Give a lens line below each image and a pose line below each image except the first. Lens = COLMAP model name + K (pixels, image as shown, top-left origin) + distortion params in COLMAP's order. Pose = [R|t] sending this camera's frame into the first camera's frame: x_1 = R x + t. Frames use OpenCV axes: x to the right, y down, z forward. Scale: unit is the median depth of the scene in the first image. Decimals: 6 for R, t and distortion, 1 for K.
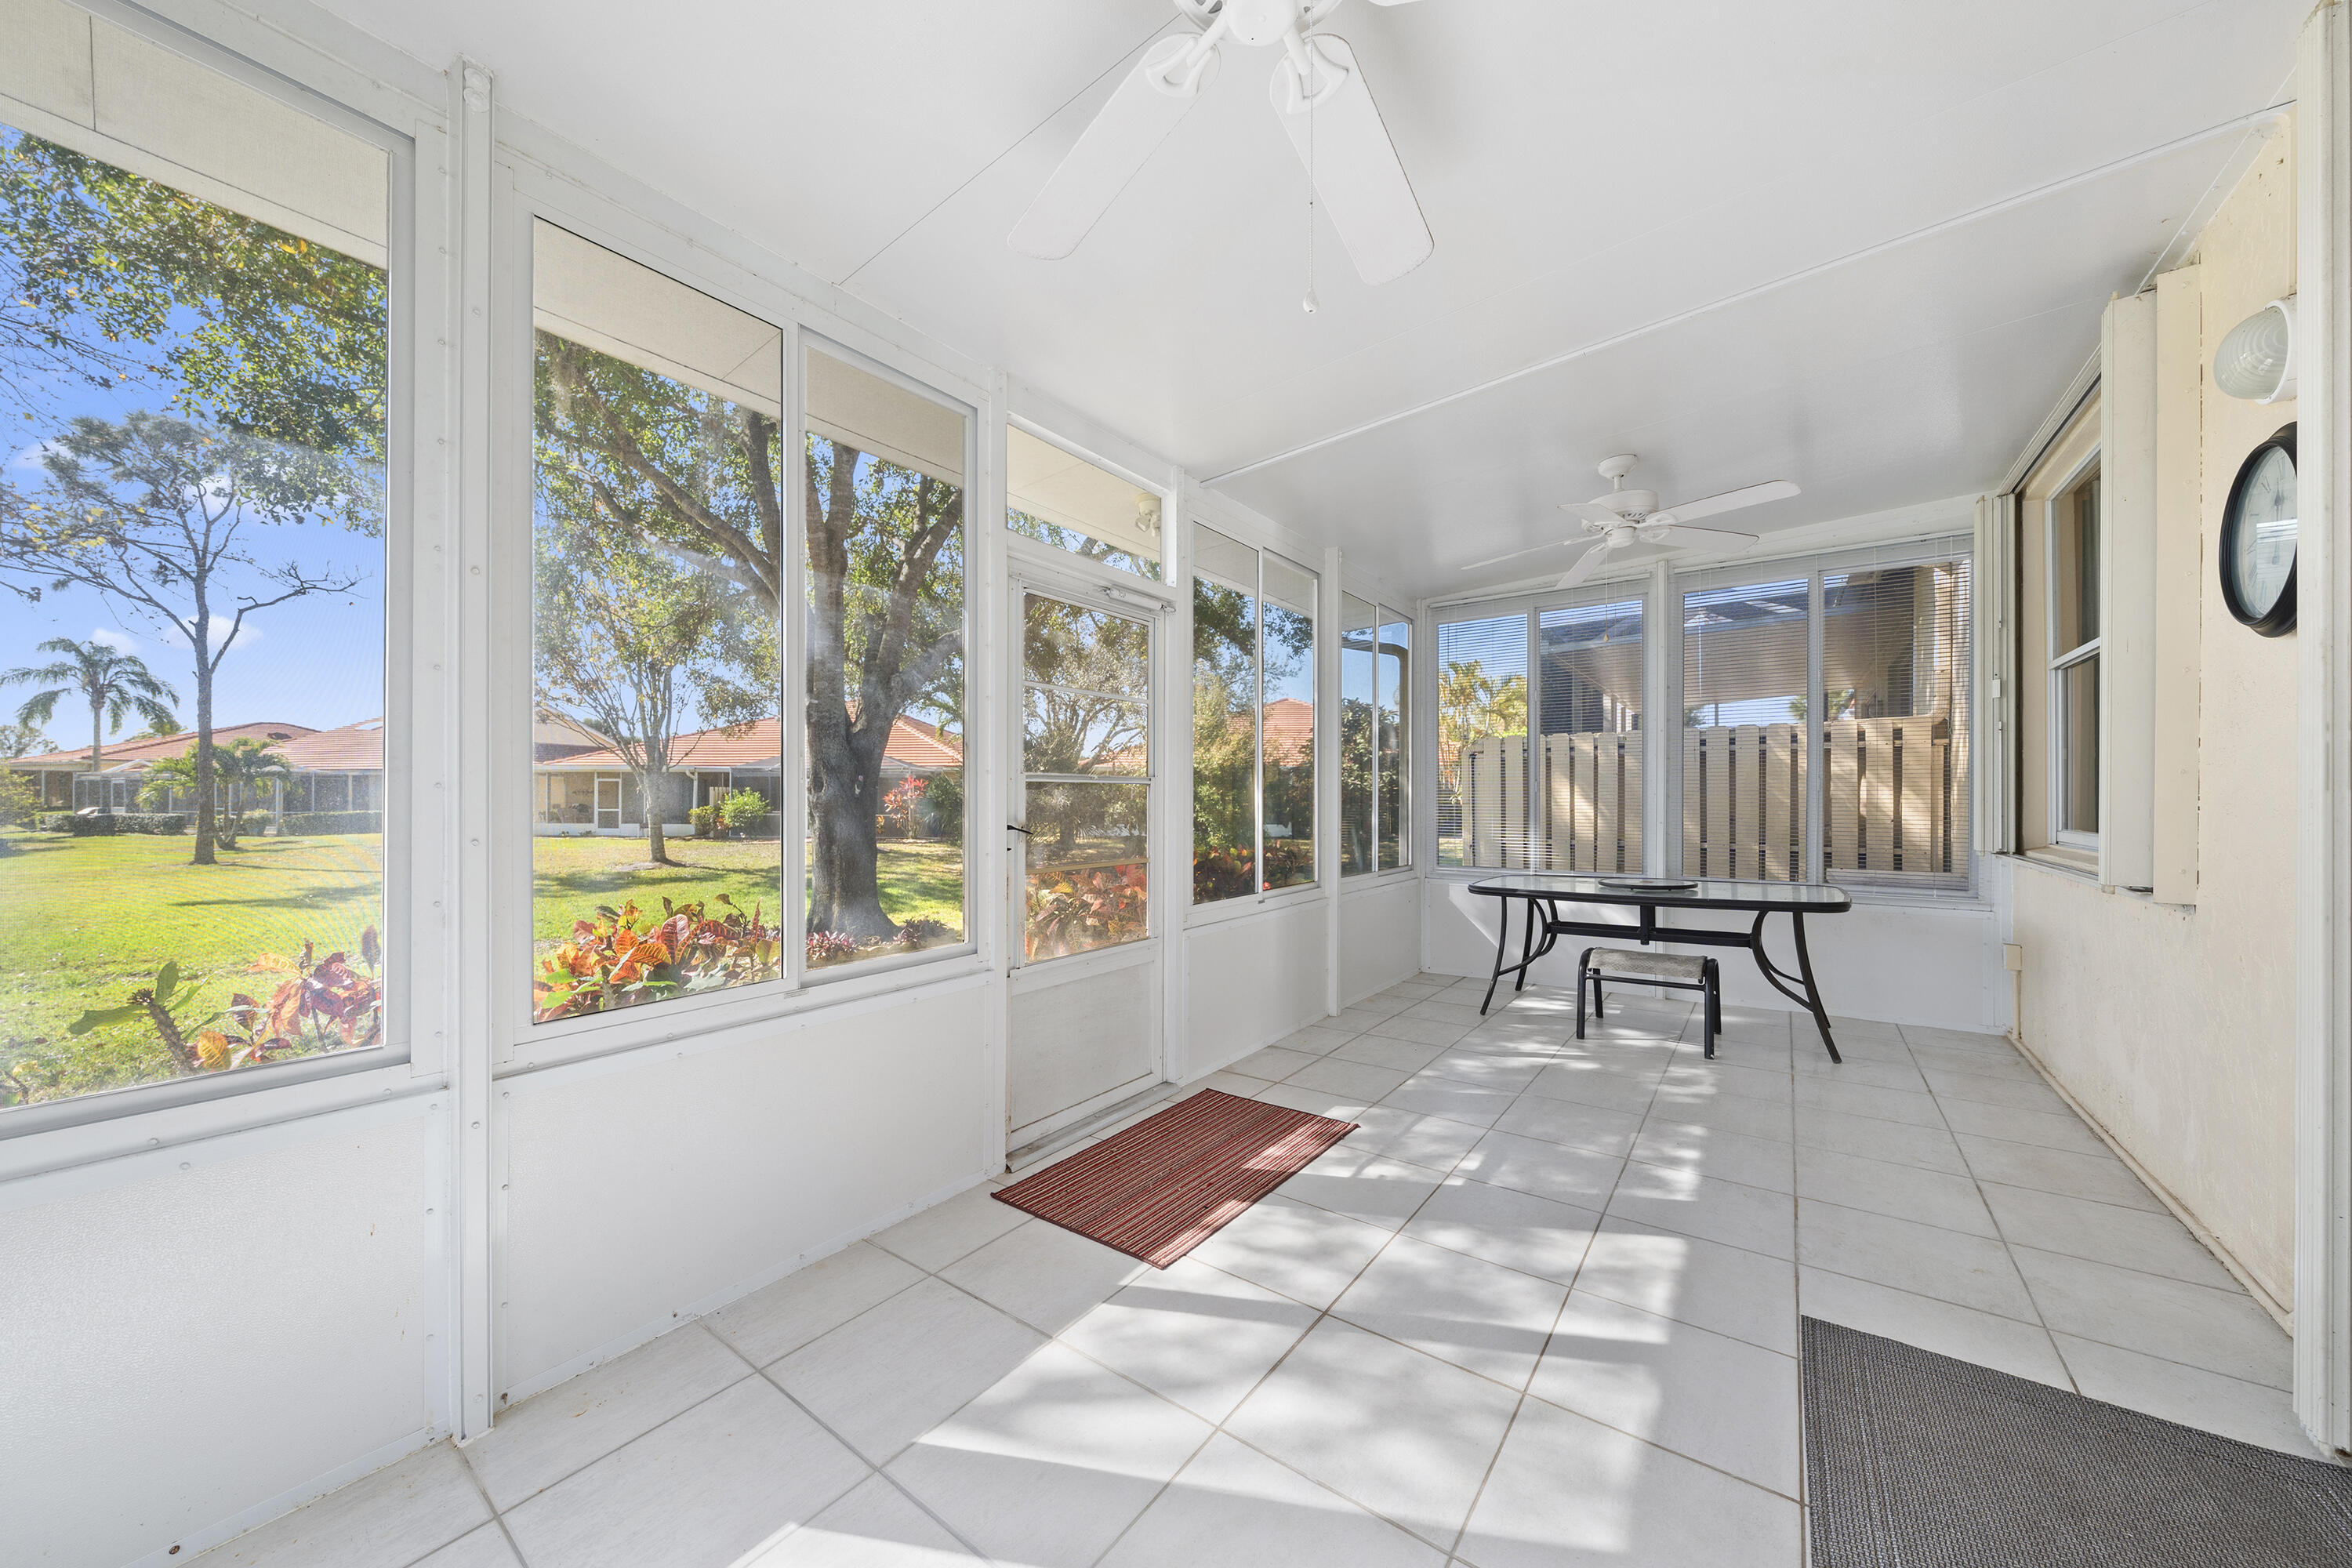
lens RADIAL K [[799.0, 0, 1181.9], [0, 799.0, 772.8], [0, 0, 1]] dist [-0.000206, -0.002022]
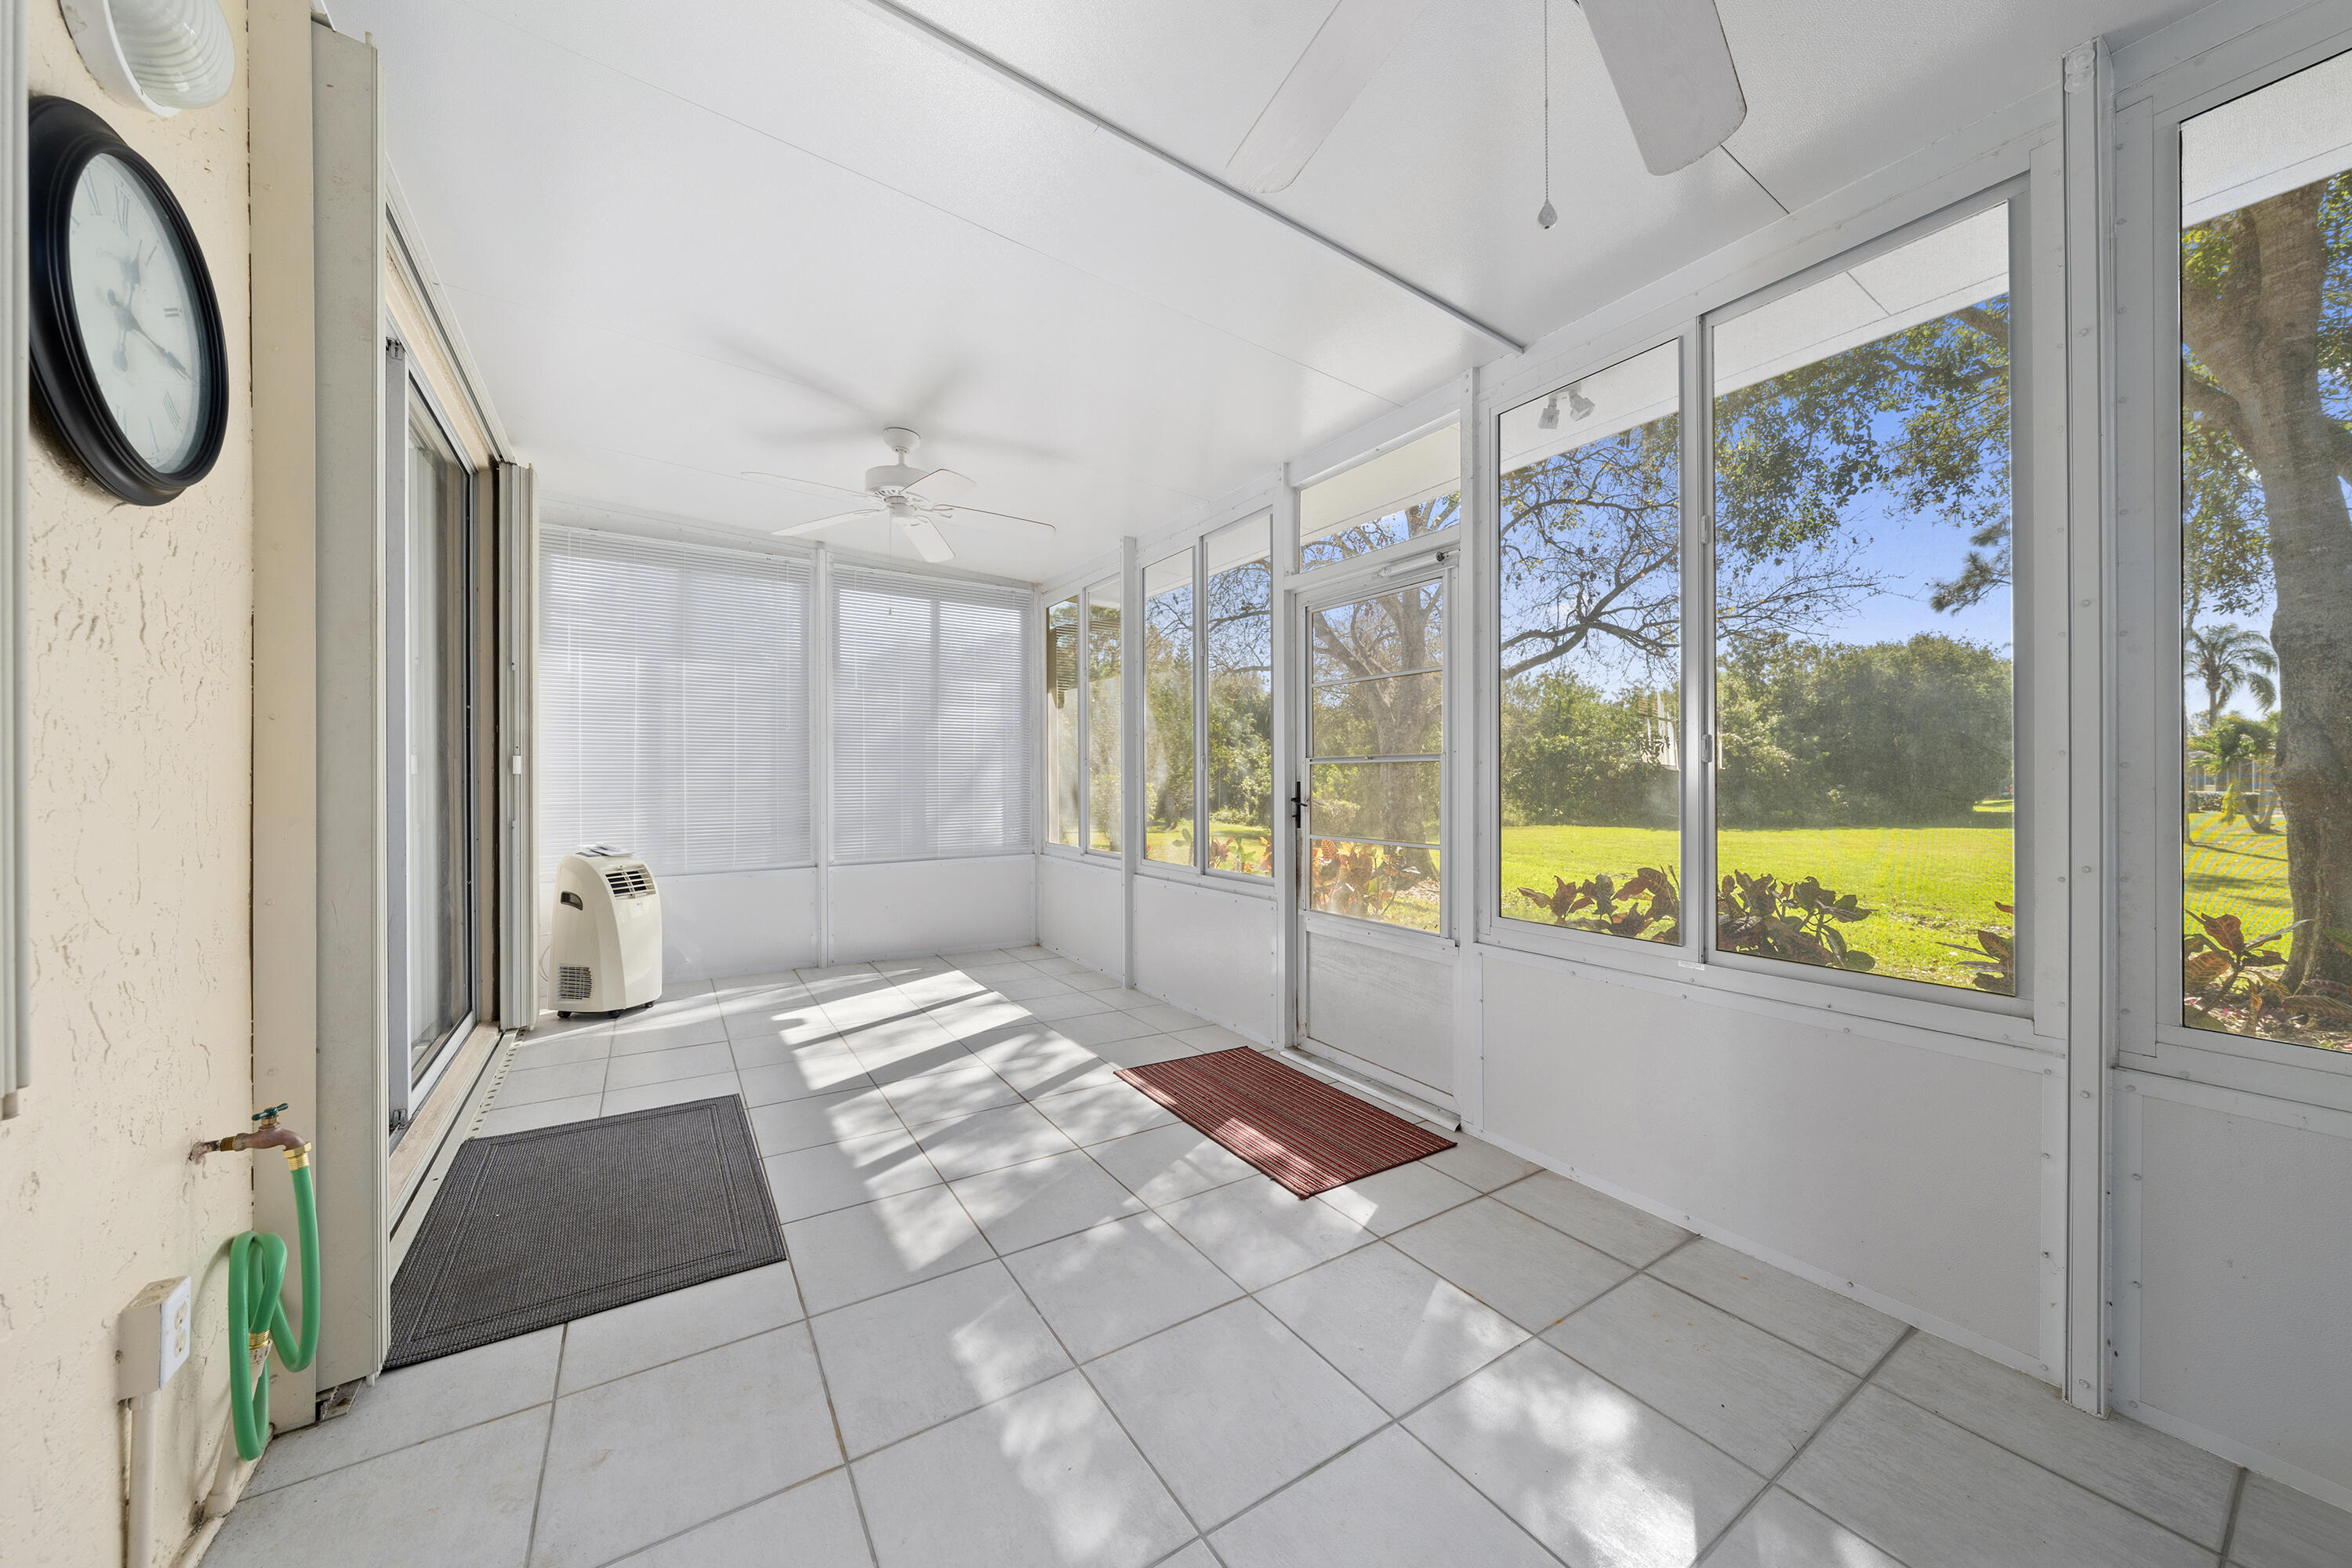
lens RADIAL K [[799.0, 0, 1181.9], [0, 799.0, 772.8], [0, 0, 1]] dist [-0.000206, -0.002022]
pose [[-0.327650, -0.001097, -0.944799, 1.260009], [0.027819, 0.999555, -0.010808, 0.036025], [0.944390, -0.029824, -0.327473, 1.456564]]
